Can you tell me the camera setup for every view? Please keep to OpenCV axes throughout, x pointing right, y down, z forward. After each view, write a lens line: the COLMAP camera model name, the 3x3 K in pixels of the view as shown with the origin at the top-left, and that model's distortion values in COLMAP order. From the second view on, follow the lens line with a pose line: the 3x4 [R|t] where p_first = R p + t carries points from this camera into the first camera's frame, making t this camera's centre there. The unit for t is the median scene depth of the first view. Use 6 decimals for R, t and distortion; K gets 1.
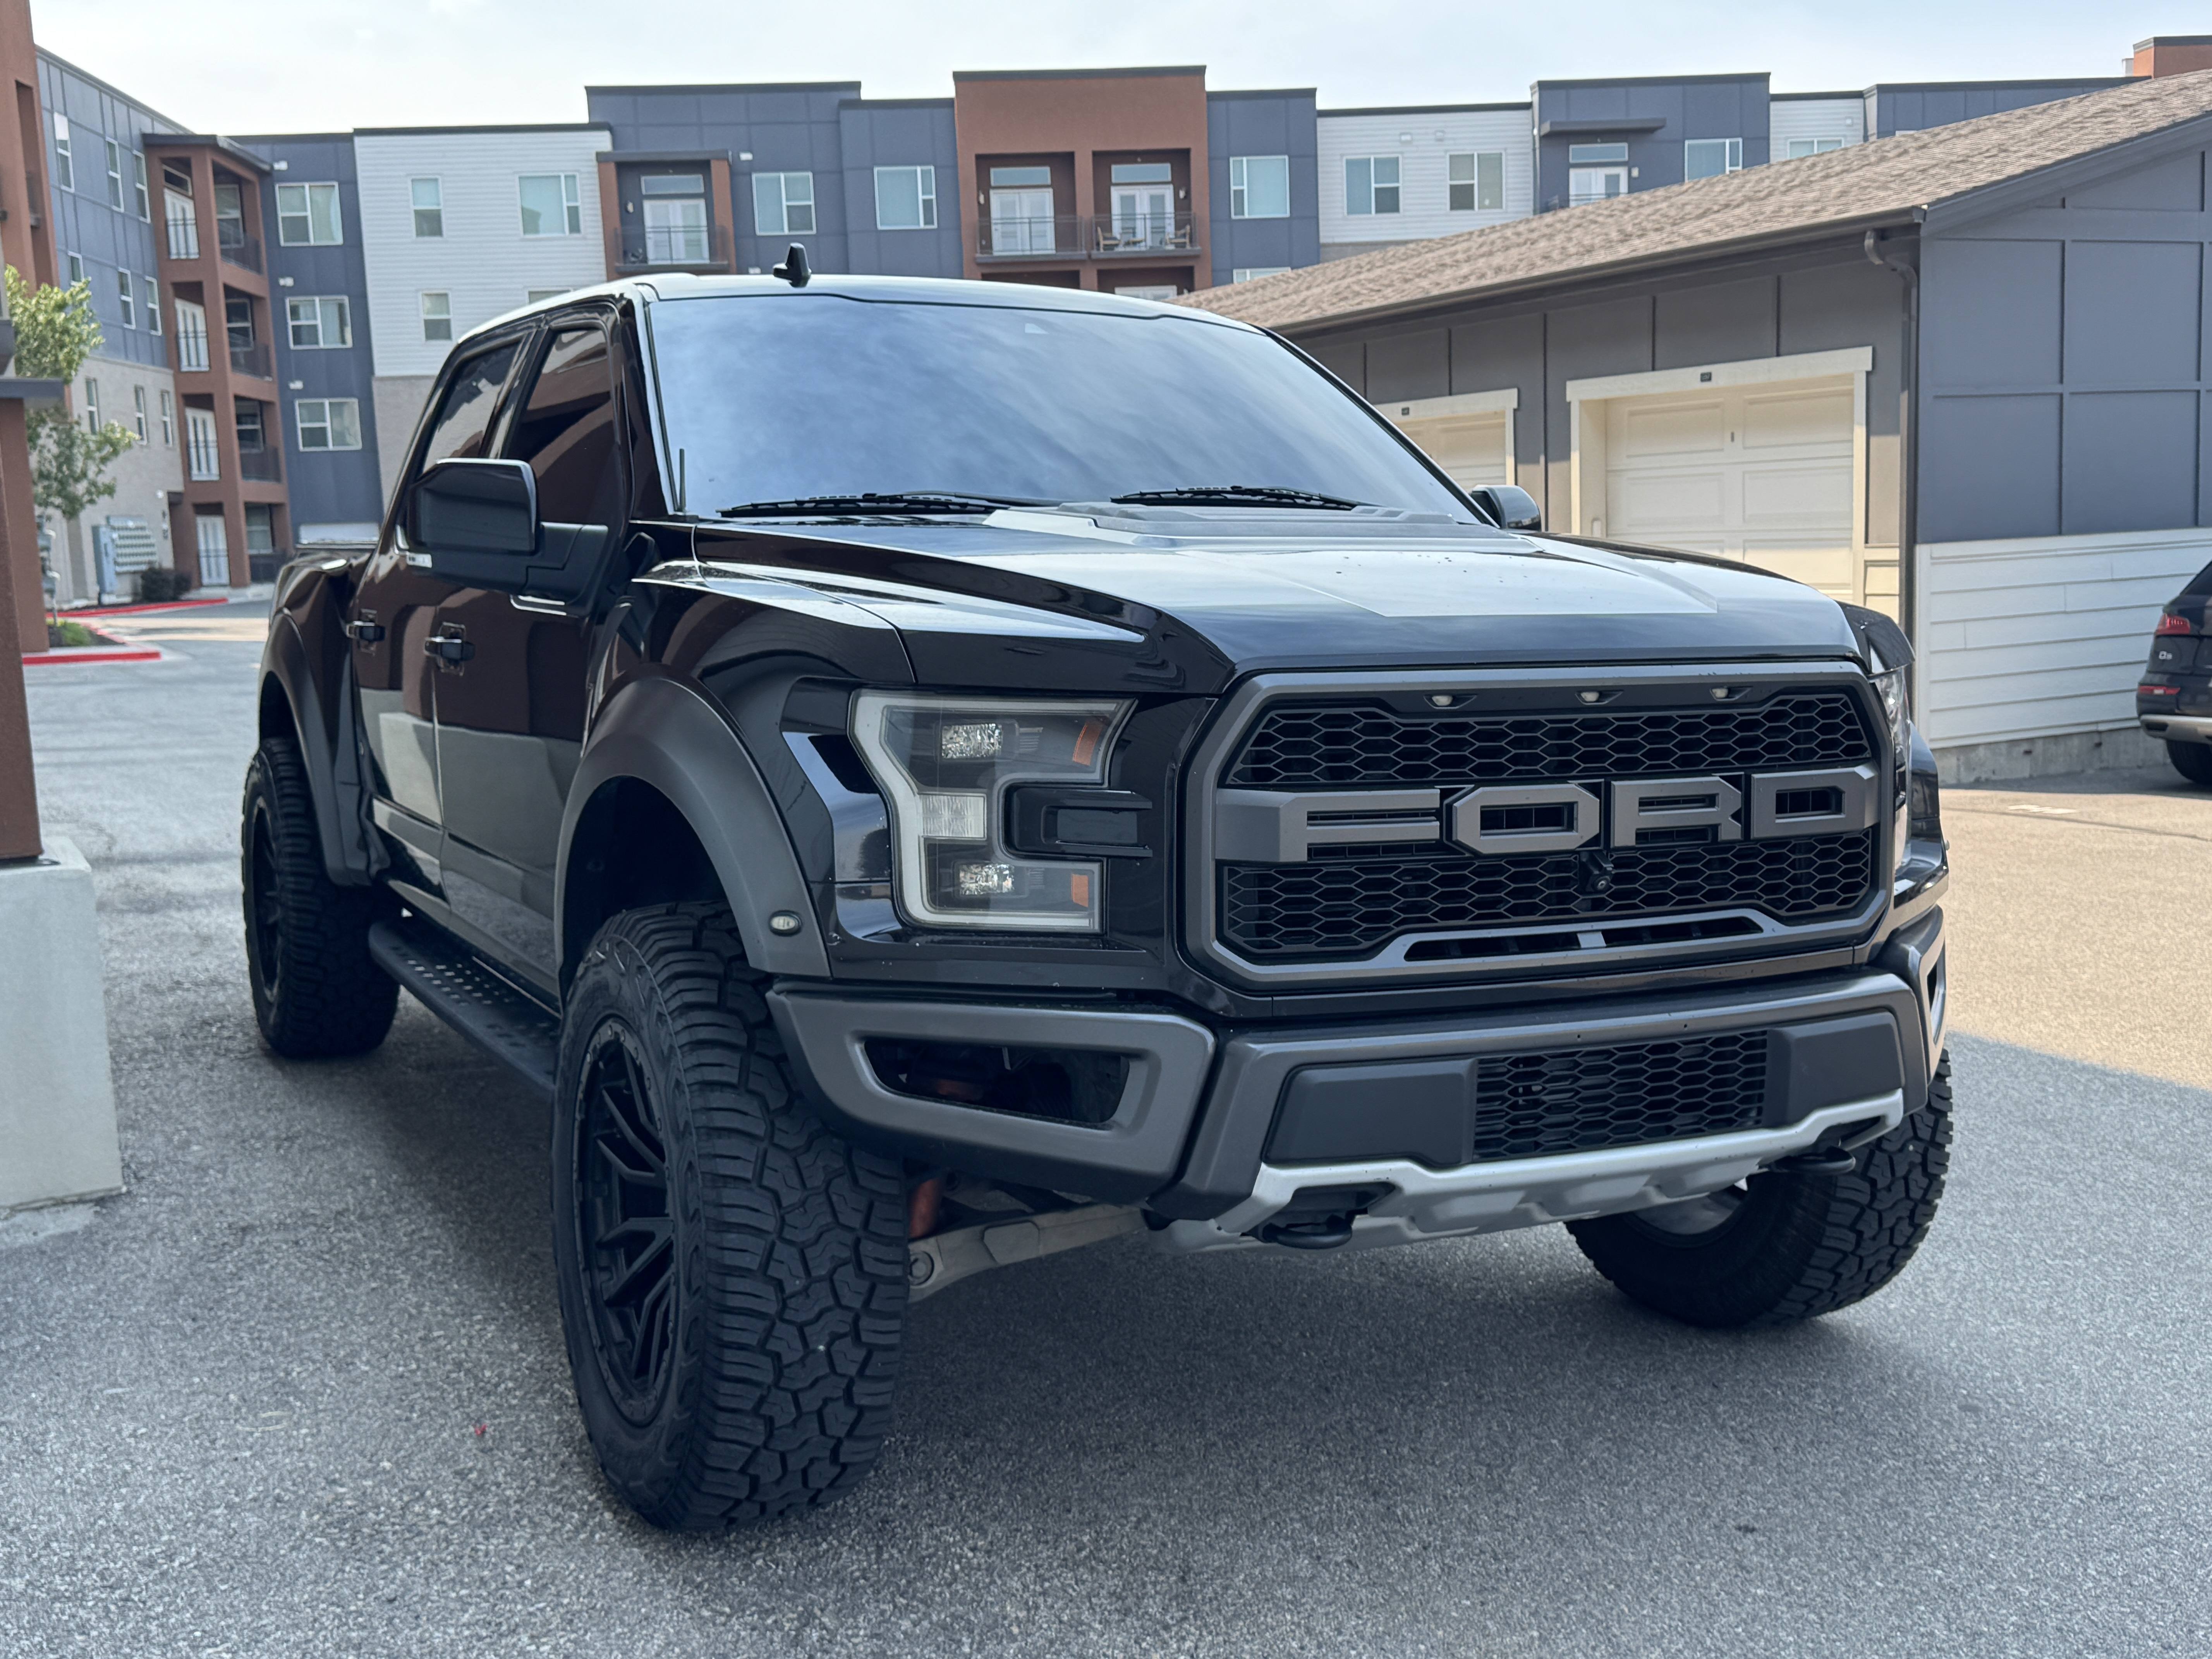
lens RADIAL K [[2336.9, 0, 1126.9], [0, 2336.9, 832.1], [0, 0, 1]] dist [0.044553, 0.000000]
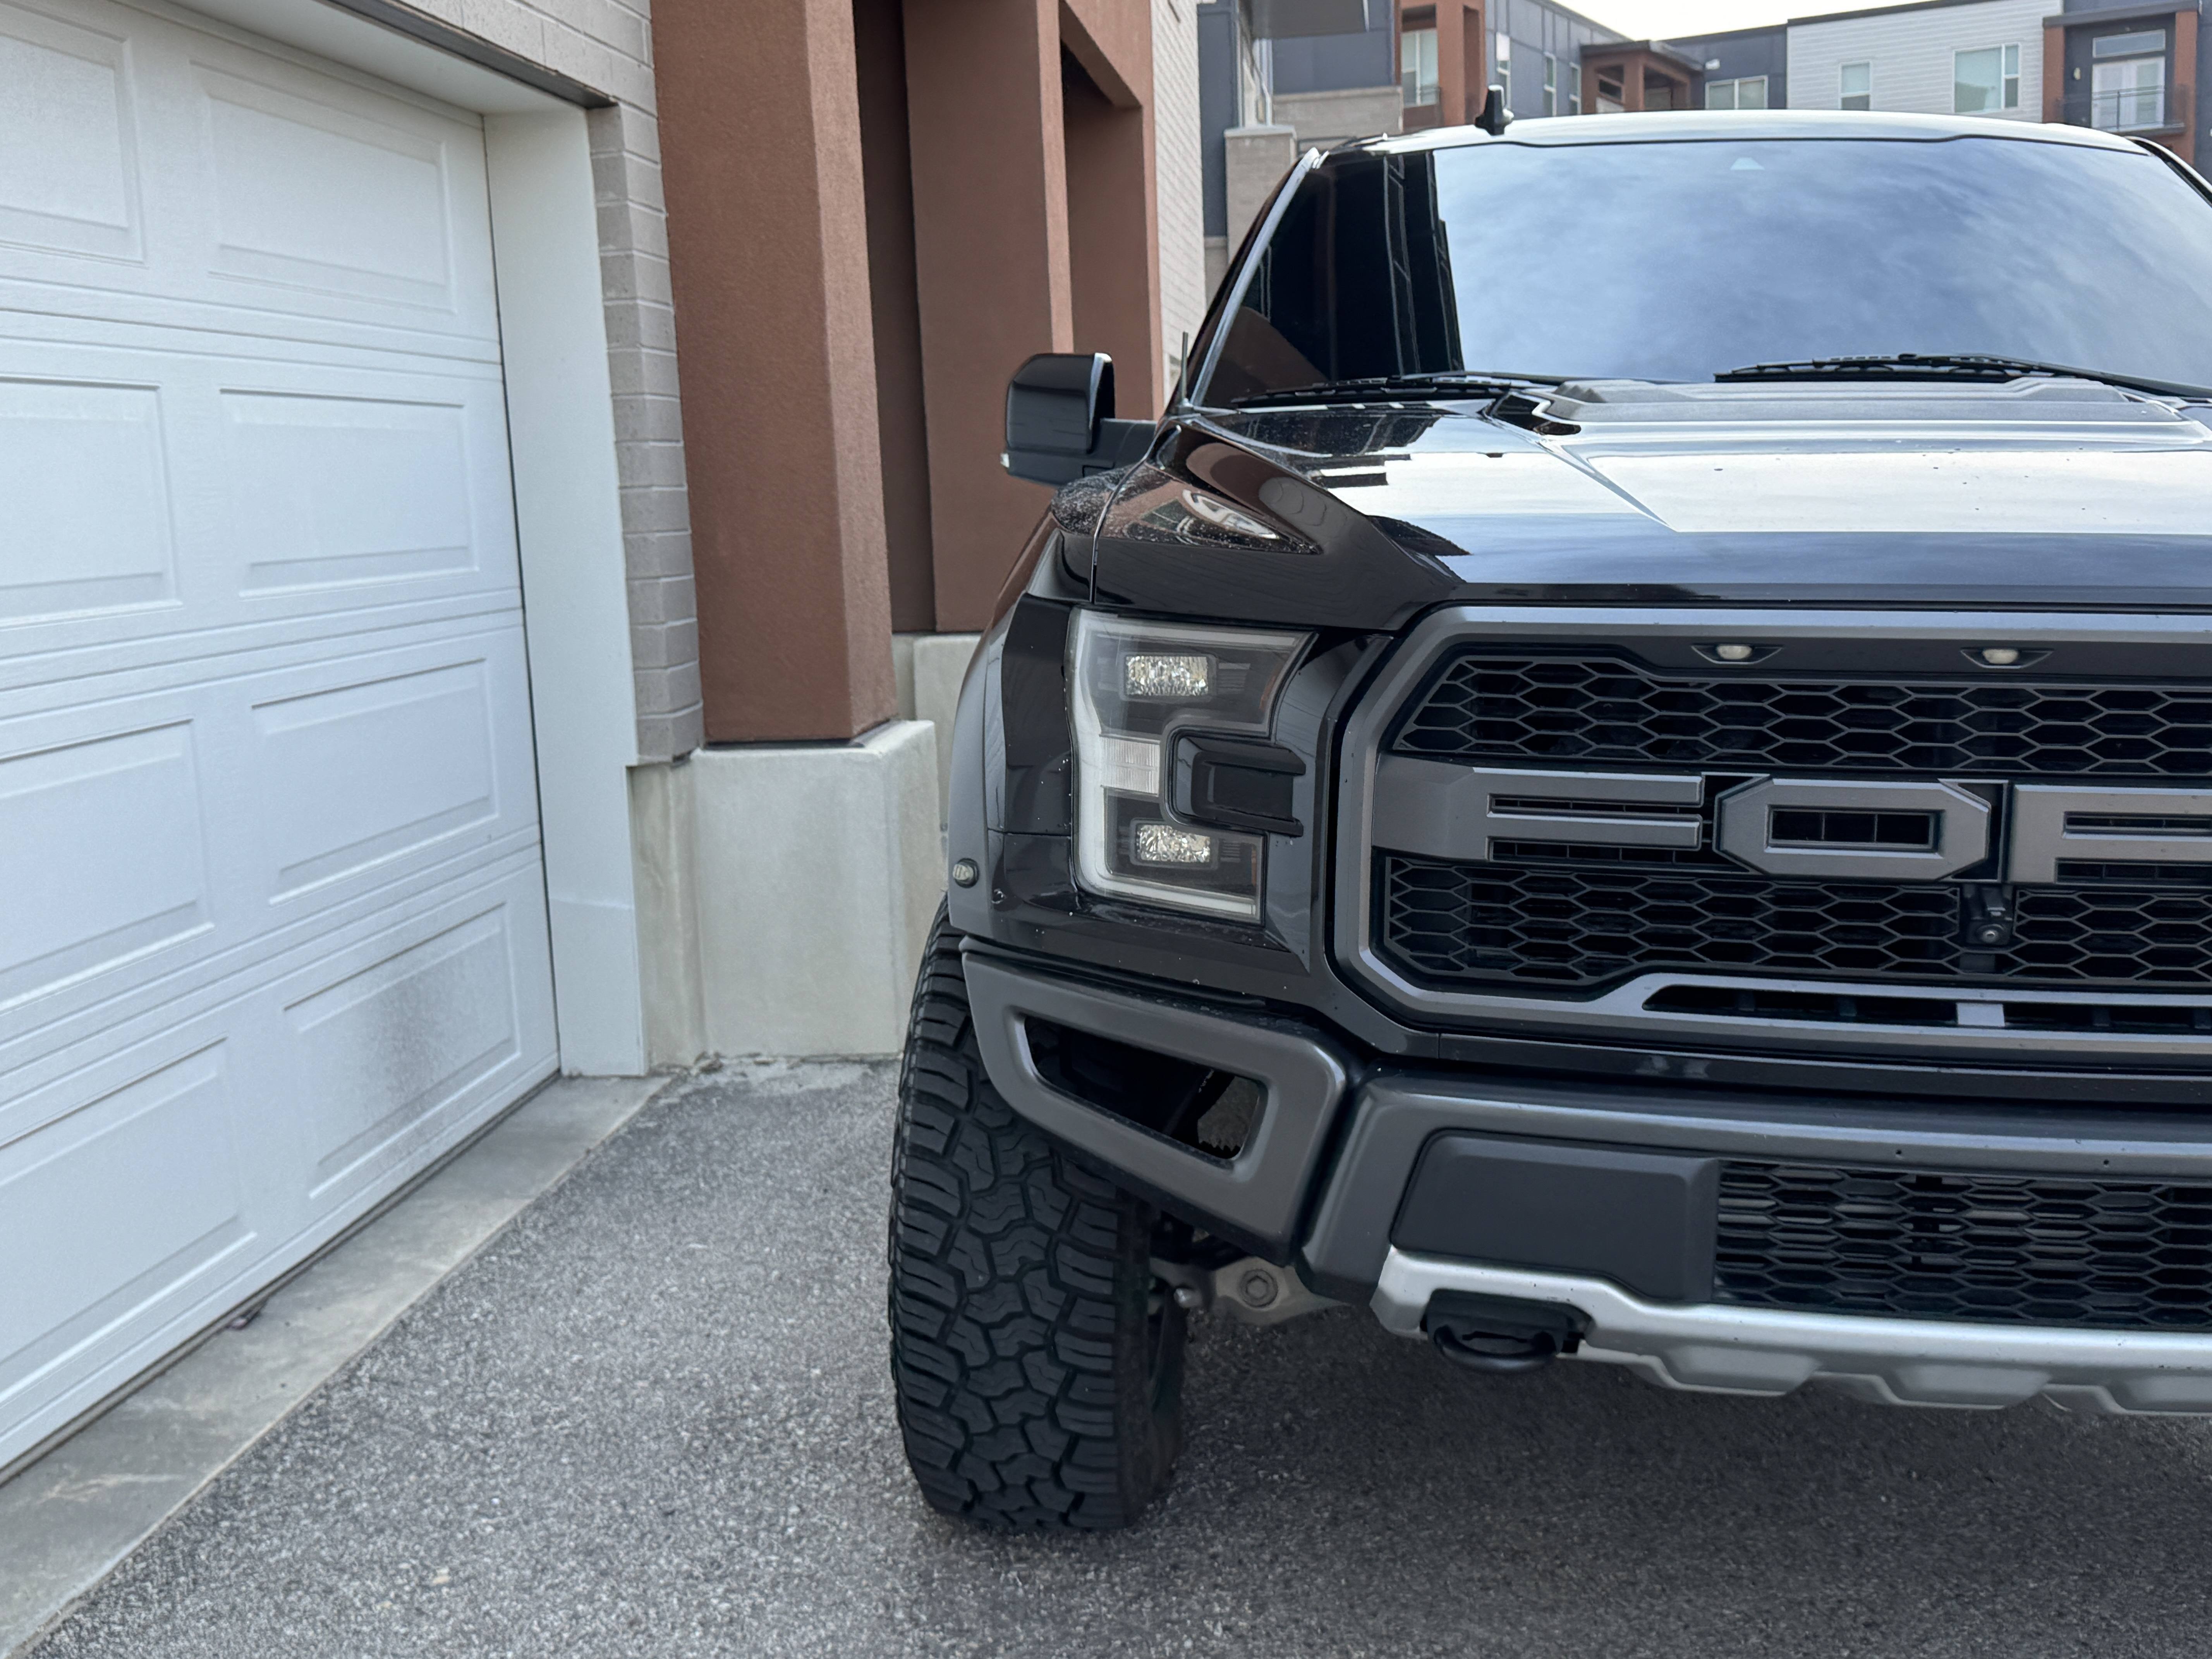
lens RADIAL K [[2336.9, 0, 1080.3], [0, 2336.9, 869.7], [0, 0, 1]] dist [0.044553, 0.000000]
pose [[0.827908, 0.098006, -0.552235, 0.342081], [-0.066363, 0.994815, 0.077060, -0.029923], [0.556924, -0.027151, 0.830119, 0.275412]]
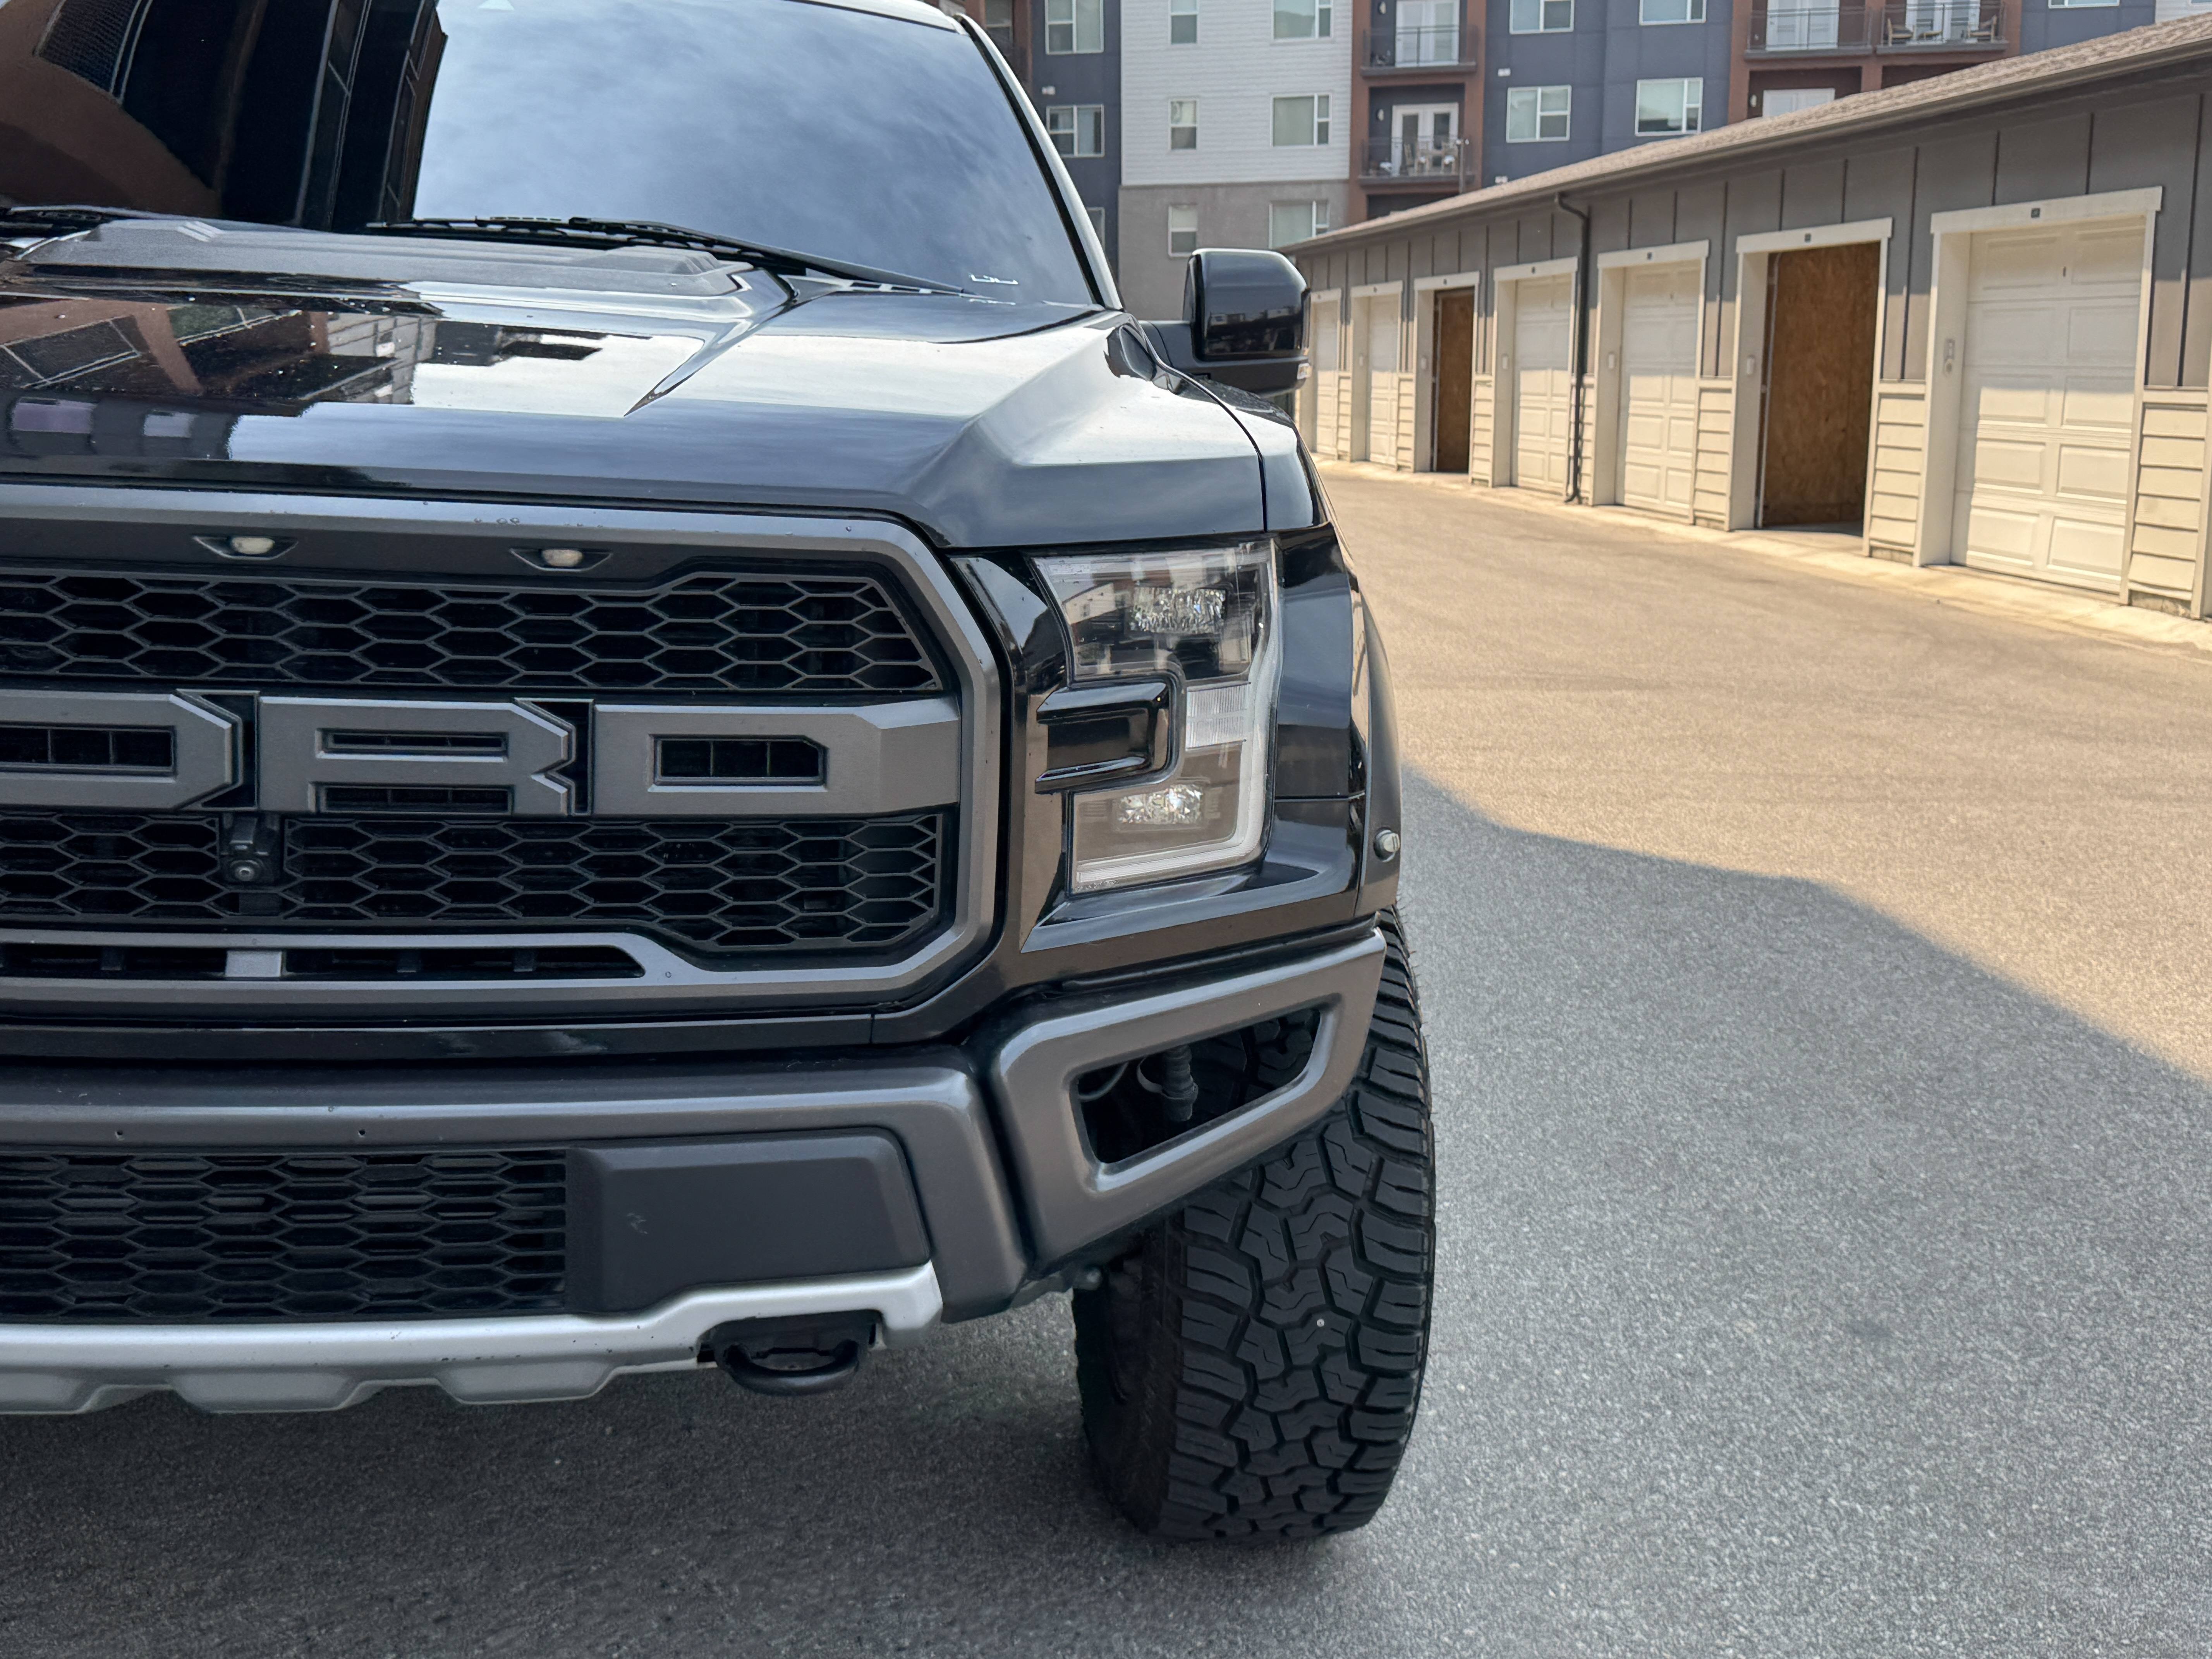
lens RADIAL K [[2336.9, 0, 1038.6], [0, 2336.9, 847.4], [0, 0, 1]] dist [0.044553, 0.000000]
pose [[0.938527, 0.105005, -0.328849, 0.550090], [-0.077969, 0.992478, 0.094388, -0.051295], [0.336286, -0.062946, 0.939654, 0.493387]]
